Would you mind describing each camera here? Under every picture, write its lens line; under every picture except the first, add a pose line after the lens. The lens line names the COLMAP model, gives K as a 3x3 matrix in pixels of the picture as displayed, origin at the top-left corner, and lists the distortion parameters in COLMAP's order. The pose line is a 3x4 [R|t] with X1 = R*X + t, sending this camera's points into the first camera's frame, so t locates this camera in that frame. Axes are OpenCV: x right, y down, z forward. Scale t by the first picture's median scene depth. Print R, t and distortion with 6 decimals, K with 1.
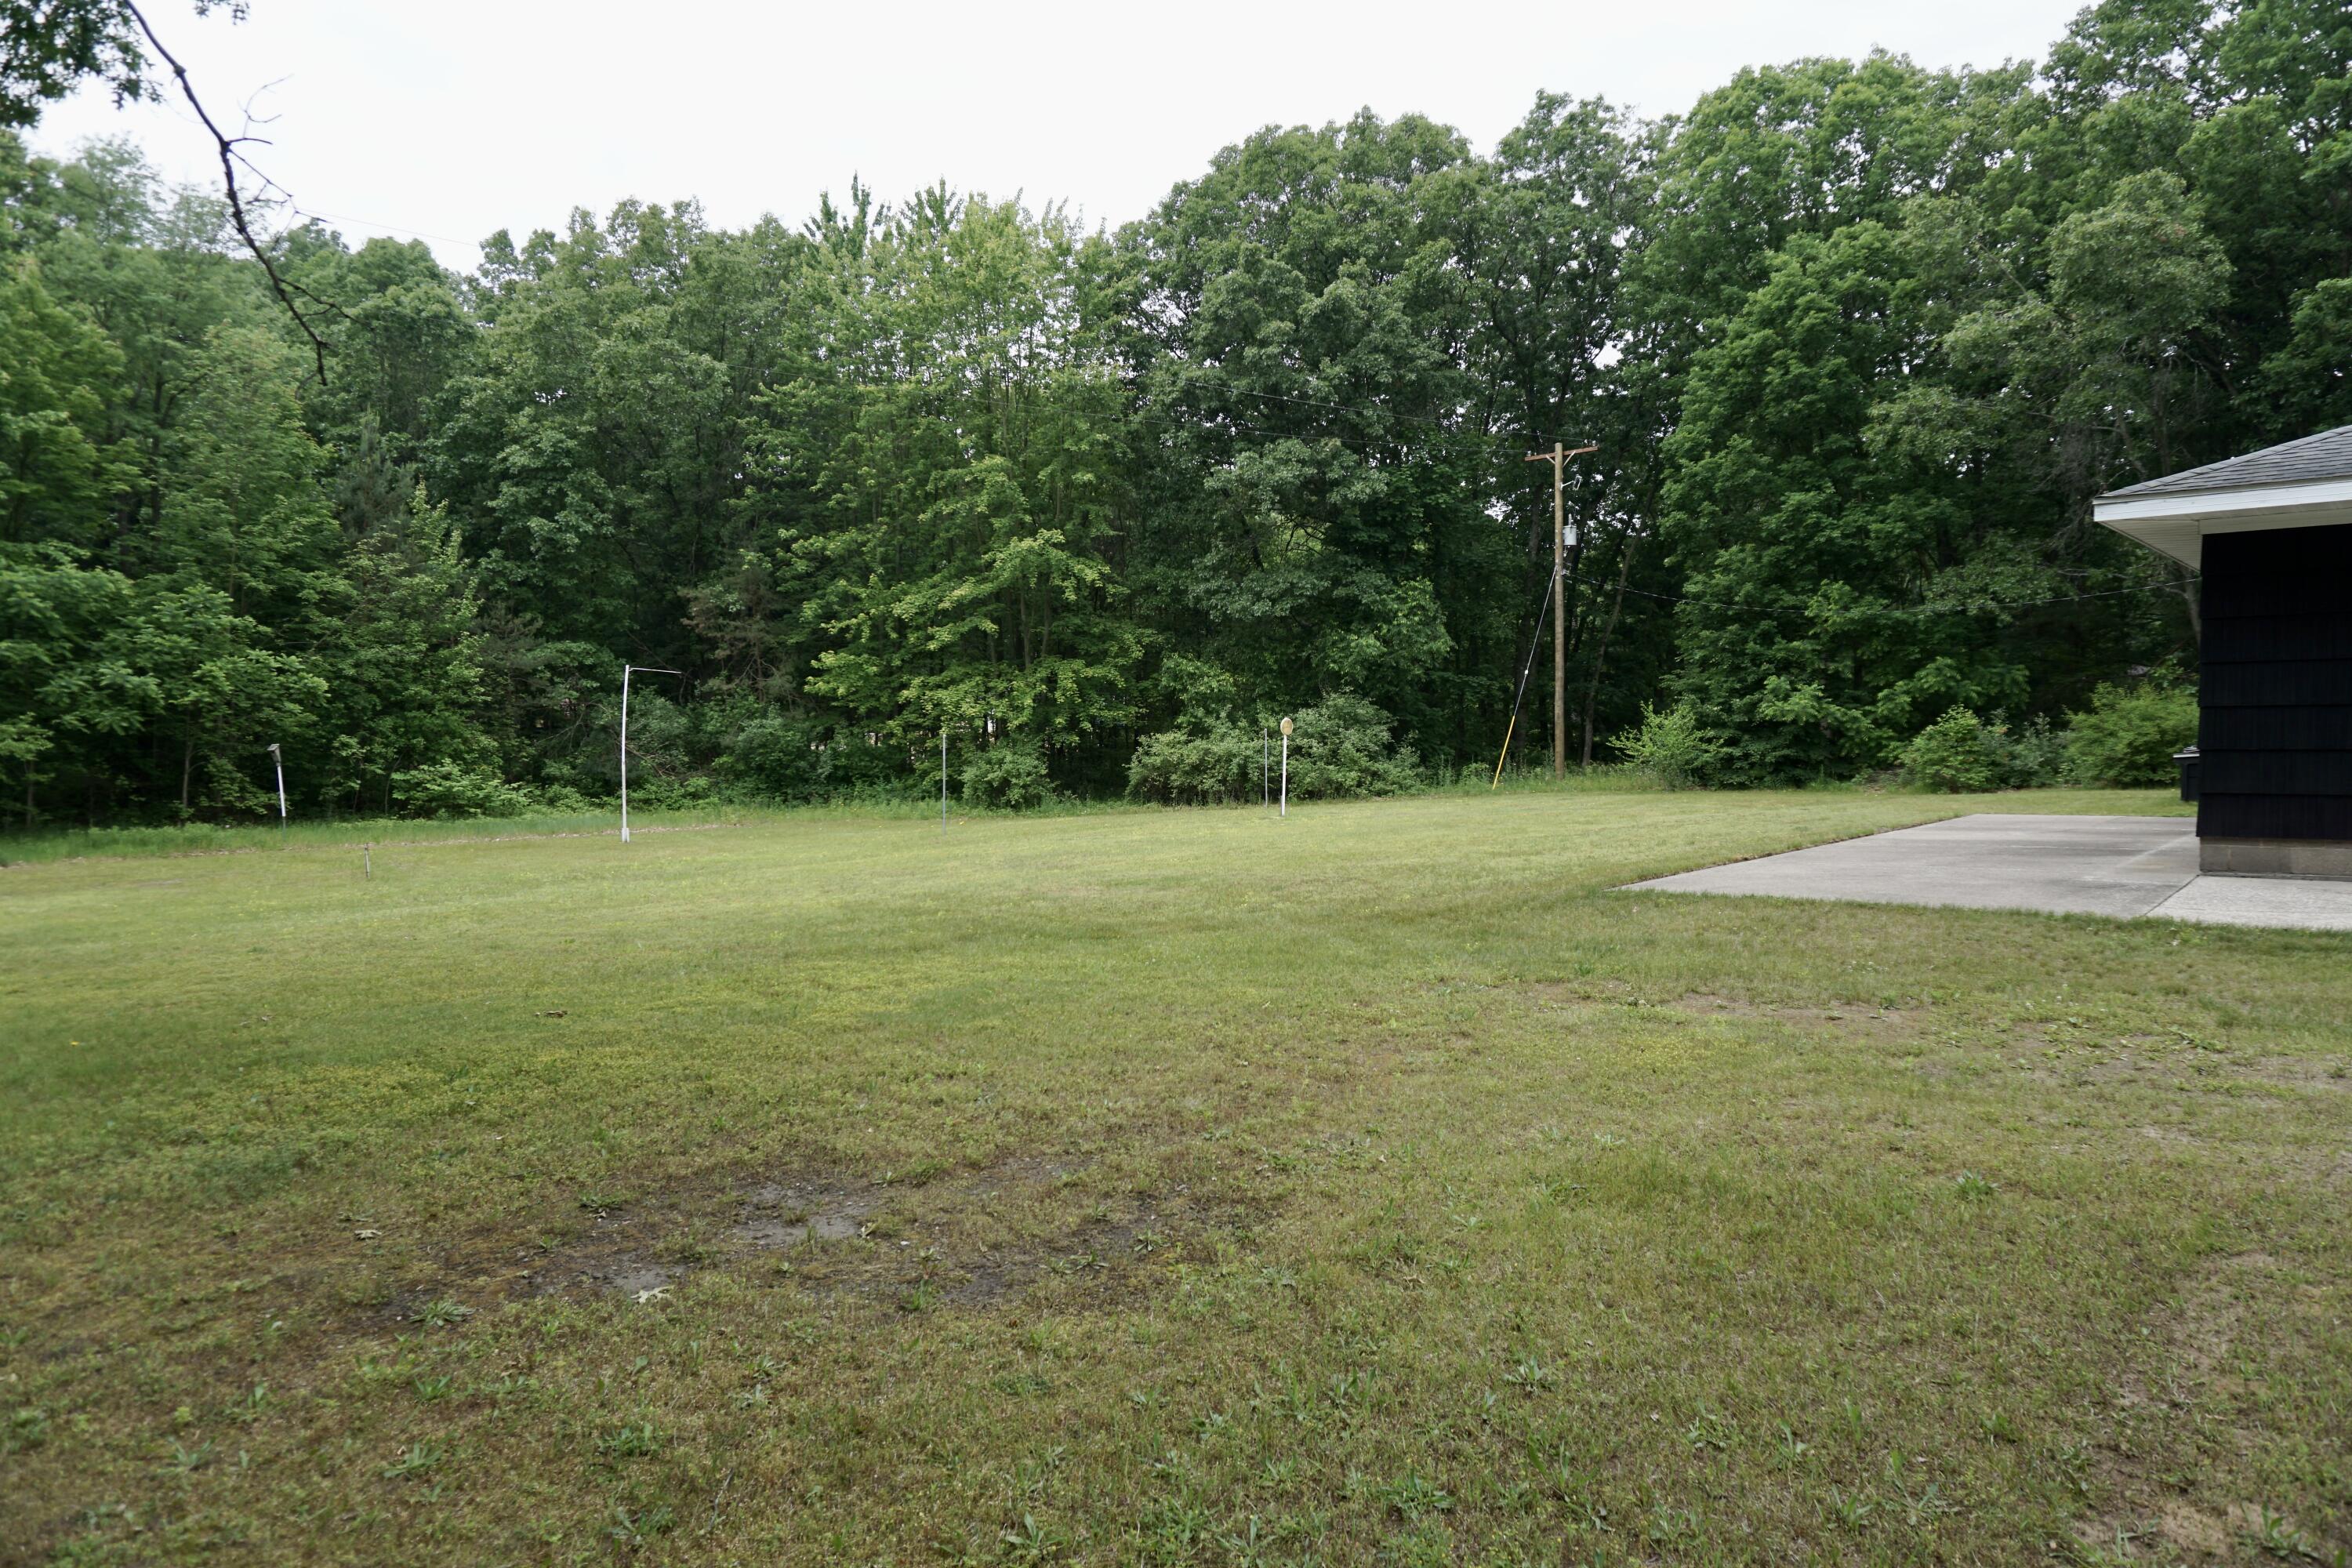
lens RADIAL K [[1610.6, 0, 1174.7], [0, 1610.6, 774.3], [0, 0, 1]] dist [-0.049161, 0.040139]
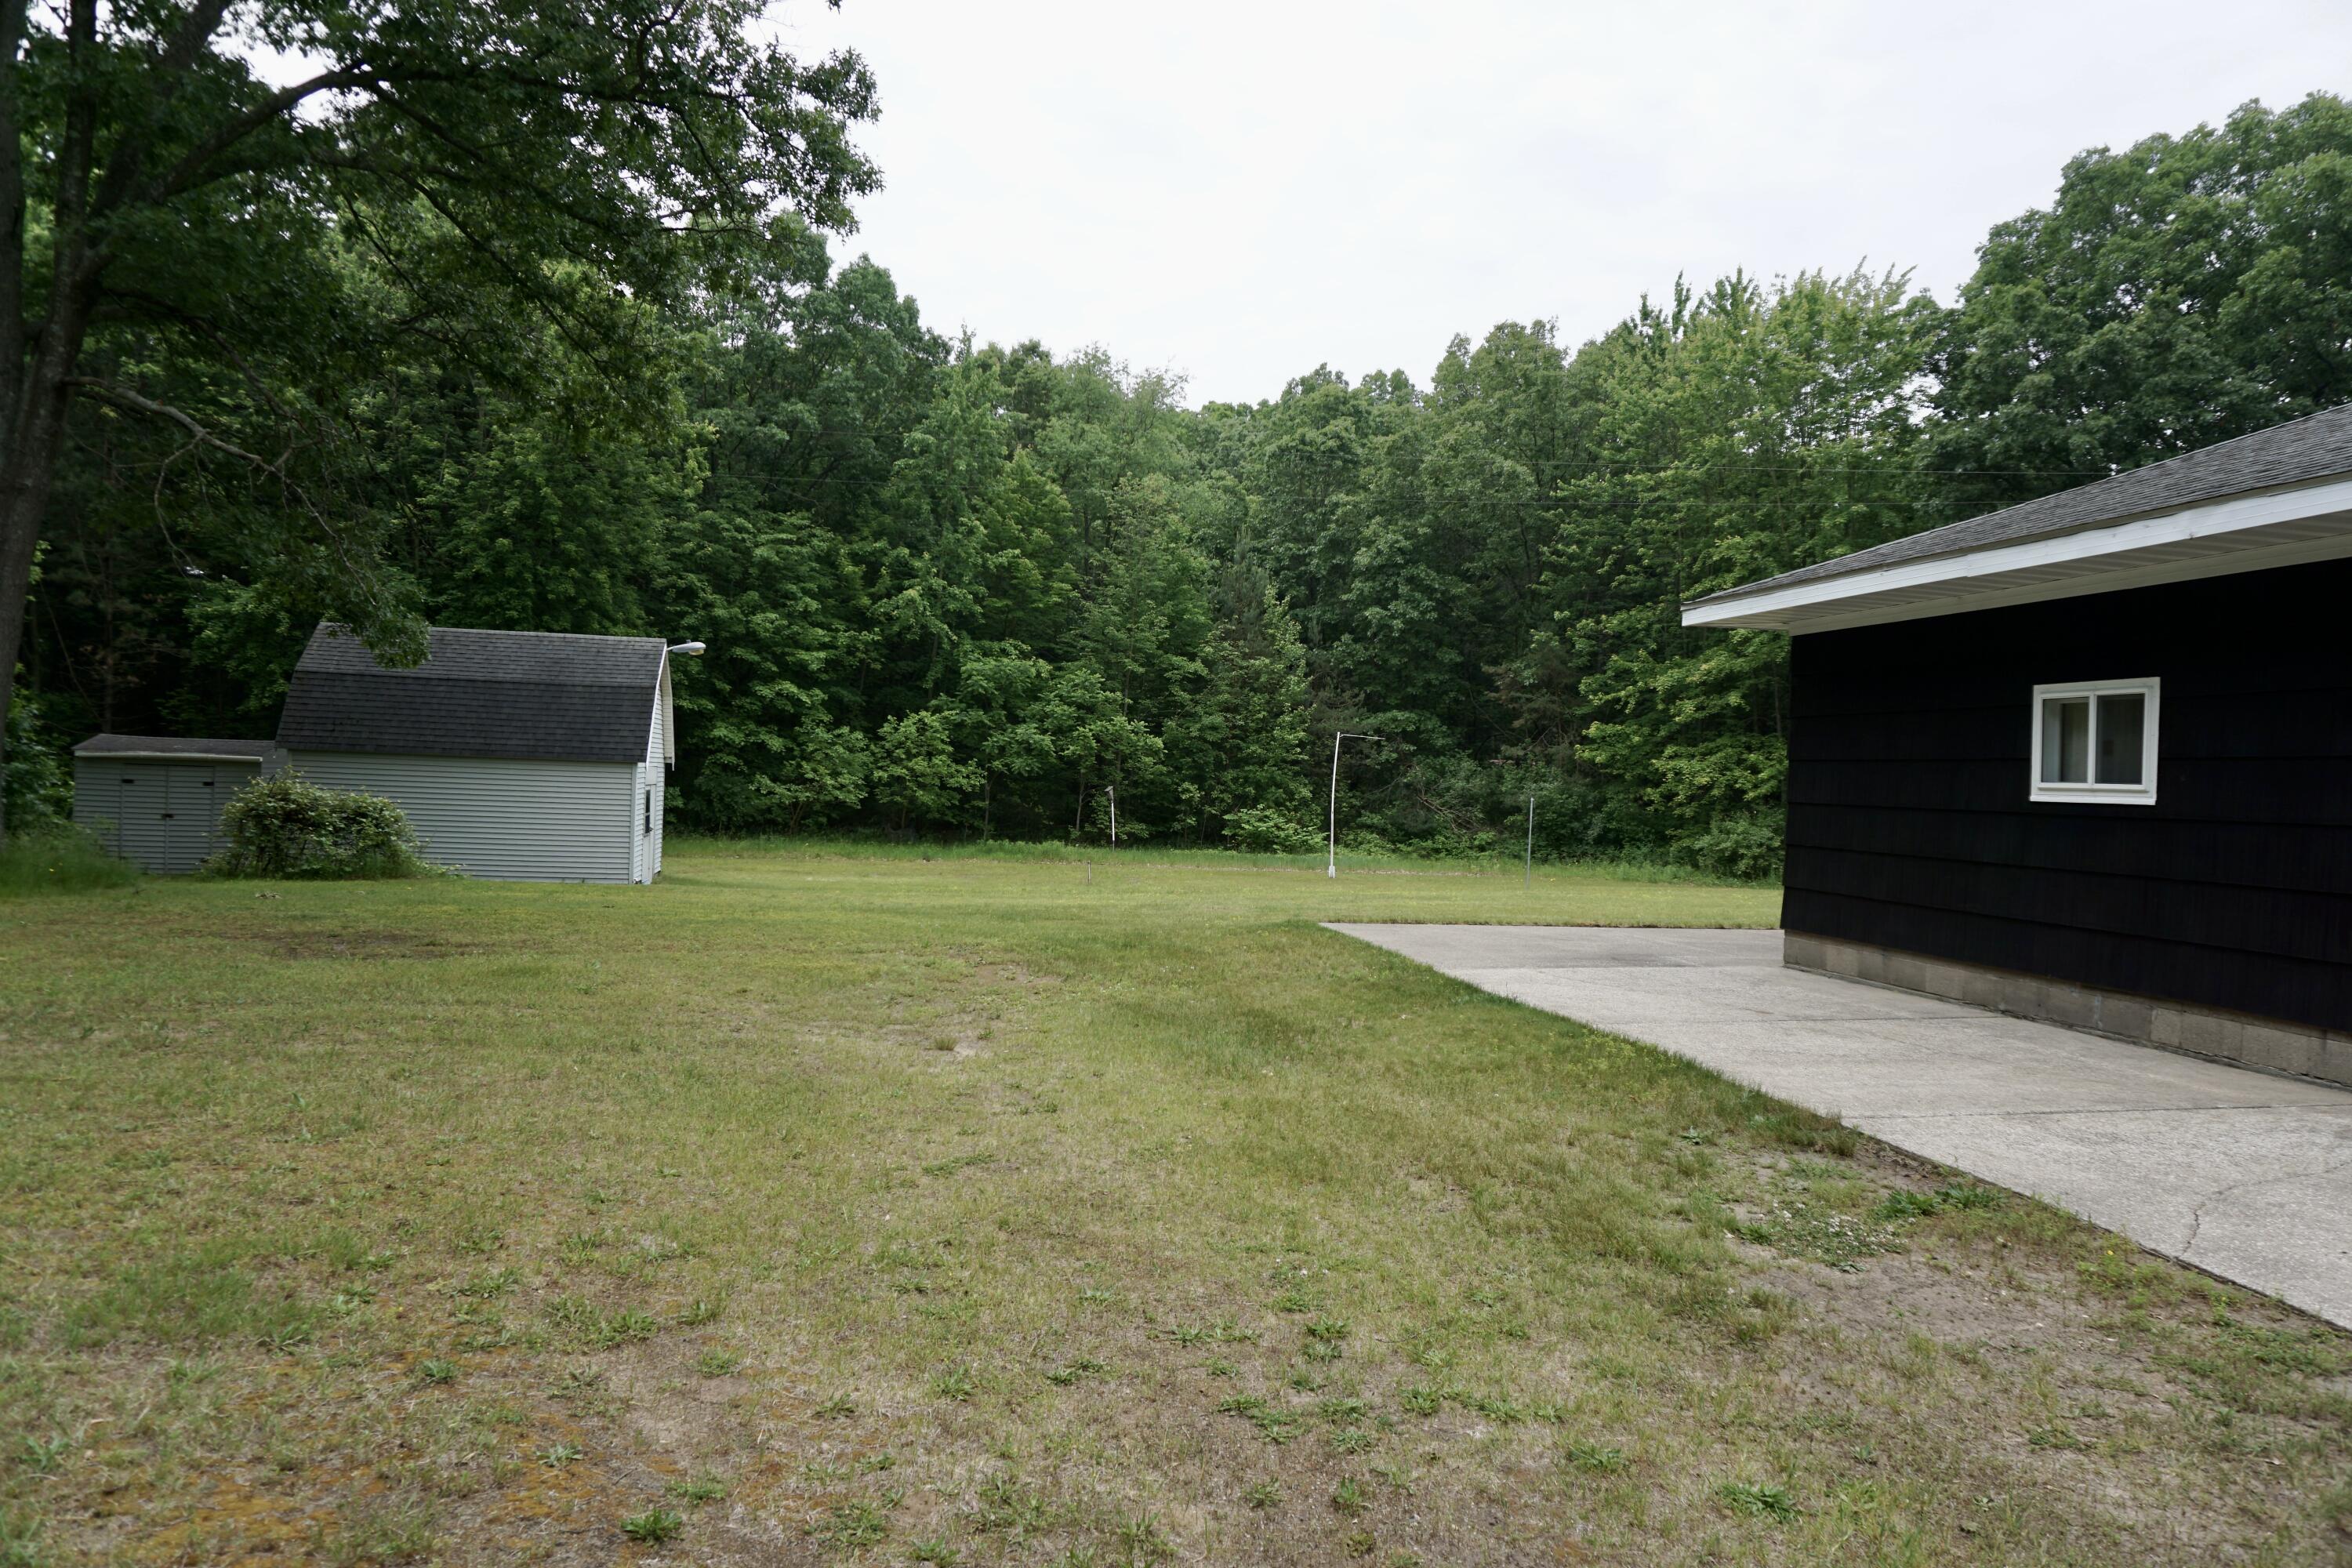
lens RADIAL K [[1610.6, 0, 1179.4], [0, 1610.6, 783.5], [0, 0, 1]] dist [-0.049161, 0.040139]
pose [[0.767409, 0.034398, -0.640234, 0.292728], [-0.056045, 0.998336, -0.013540, -0.005400], [0.638703, 0.046272, 0.768061, -0.011038]]
